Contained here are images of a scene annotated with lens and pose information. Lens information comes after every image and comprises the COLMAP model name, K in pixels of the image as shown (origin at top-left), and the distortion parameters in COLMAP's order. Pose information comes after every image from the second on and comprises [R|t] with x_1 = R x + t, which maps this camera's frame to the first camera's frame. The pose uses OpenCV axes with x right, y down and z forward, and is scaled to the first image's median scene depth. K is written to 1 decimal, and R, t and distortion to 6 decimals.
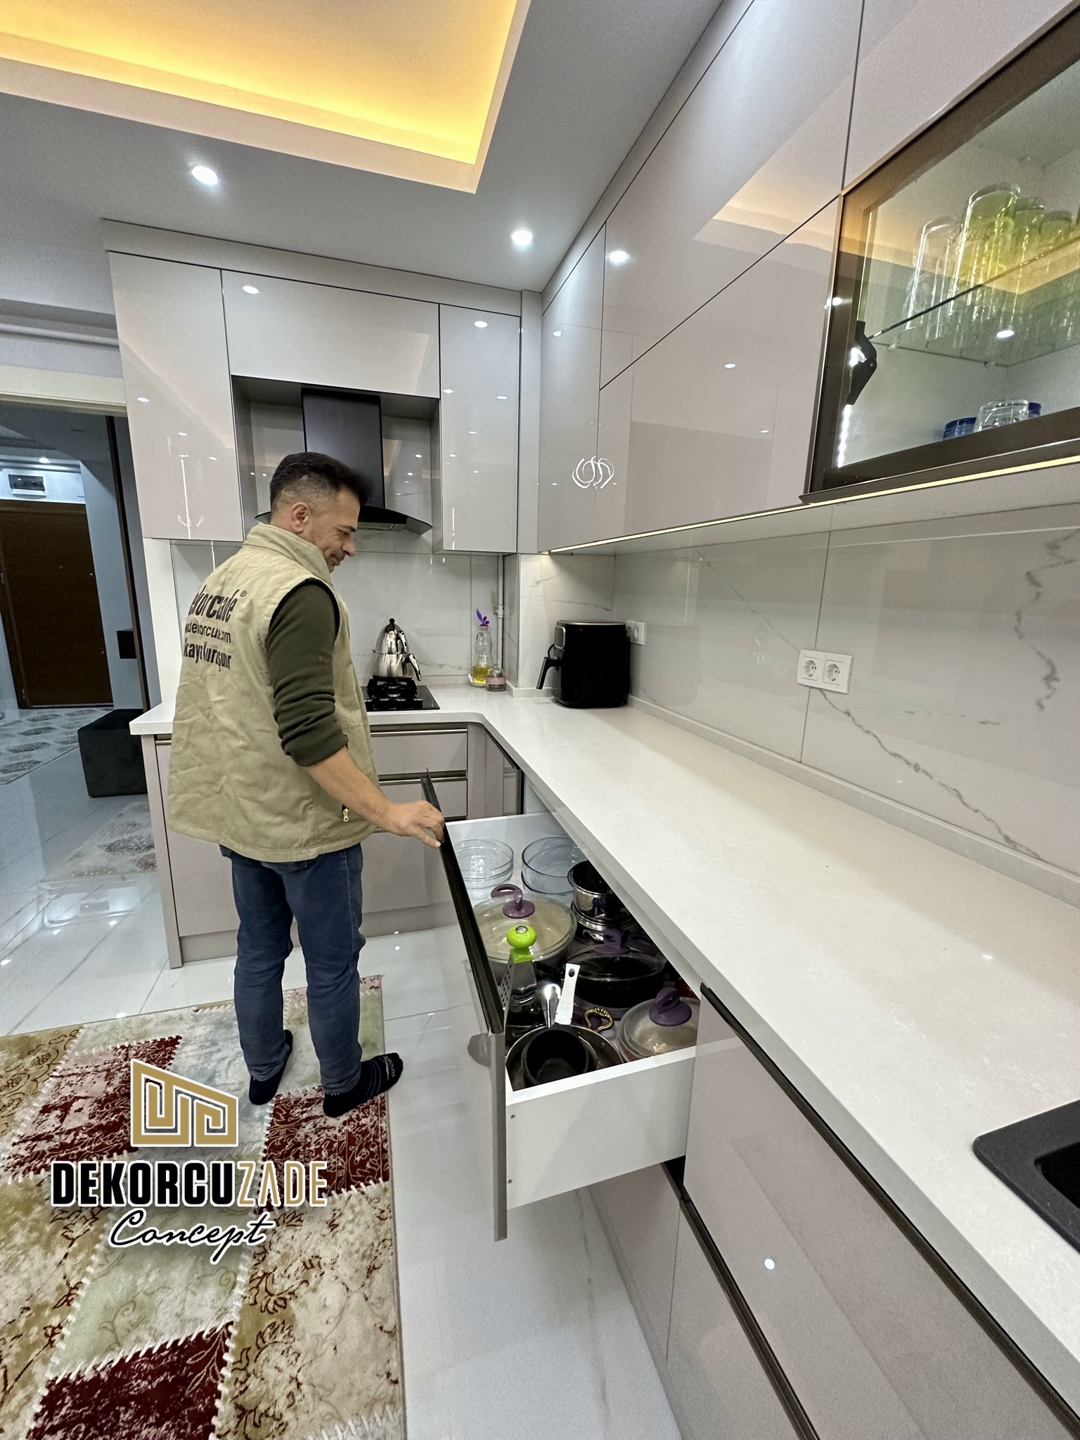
lens RADIAL K [[569.9, 0, 536.7], [0, 569.9, 720.9], [0, 0, 1]] dist [-0.003124, 0.000897]
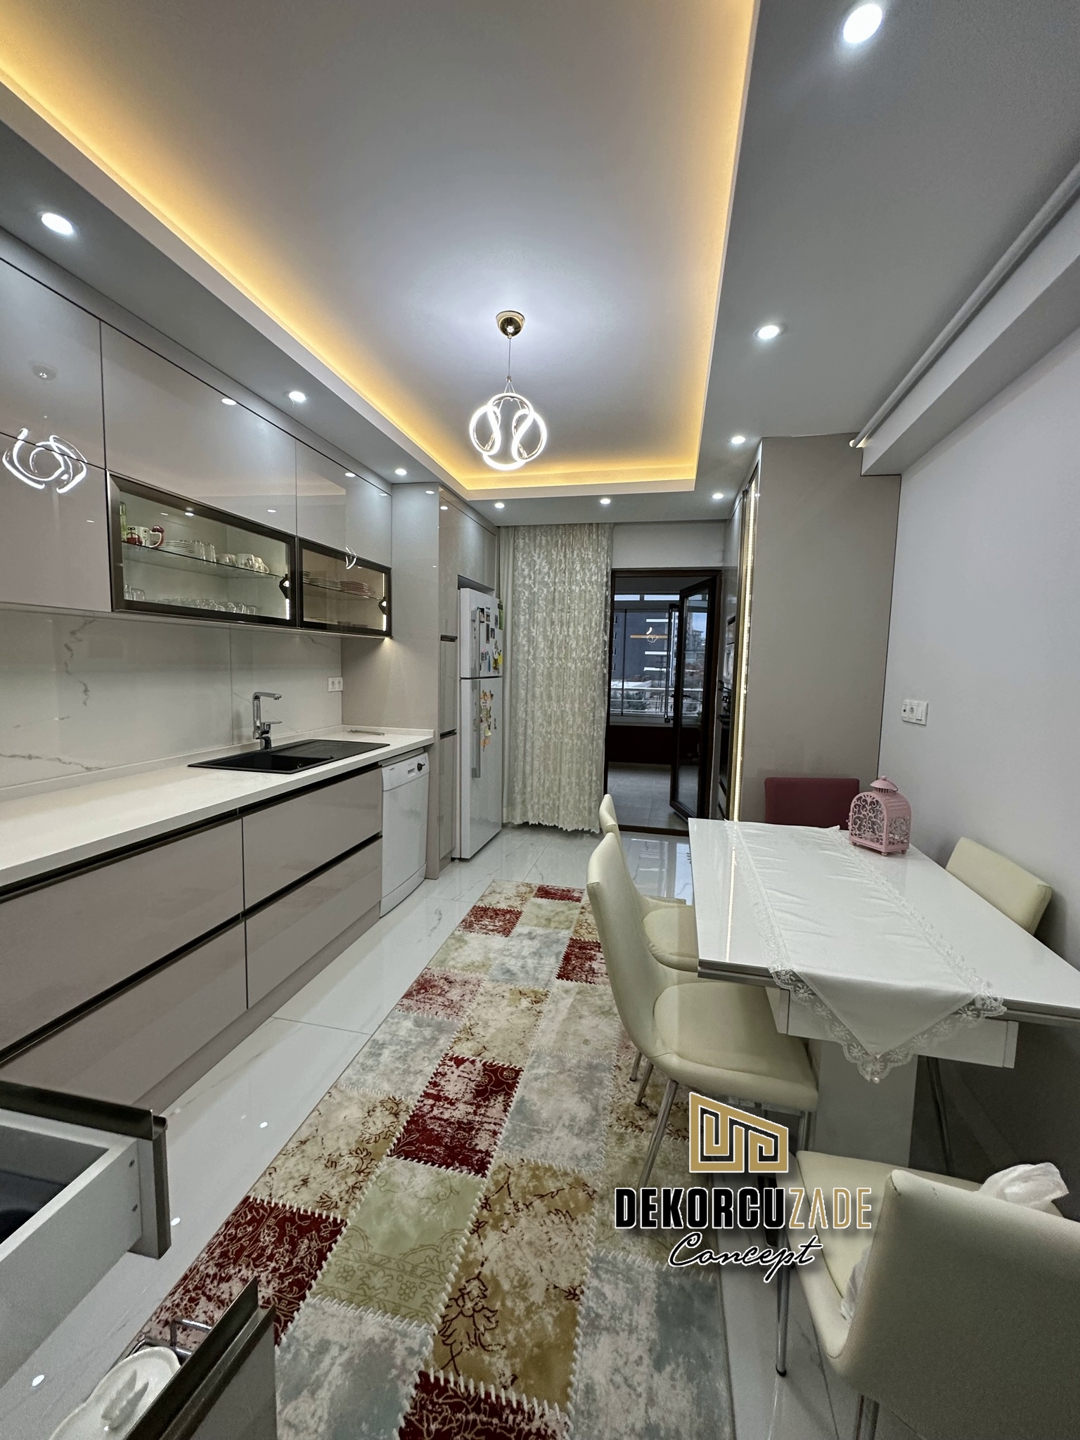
lens RADIAL K [[569.9, 0, 535.4], [0, 569.9, 712.5], [0, 0, 1]] dist [-0.003124, 0.000897]
pose [[-0.866276, -0.089209, 0.491536, -1.035718], [0.067663, 0.953907, 0.292374, -0.313739], [-0.494963, 0.286535, -0.820311, 1.172887]]
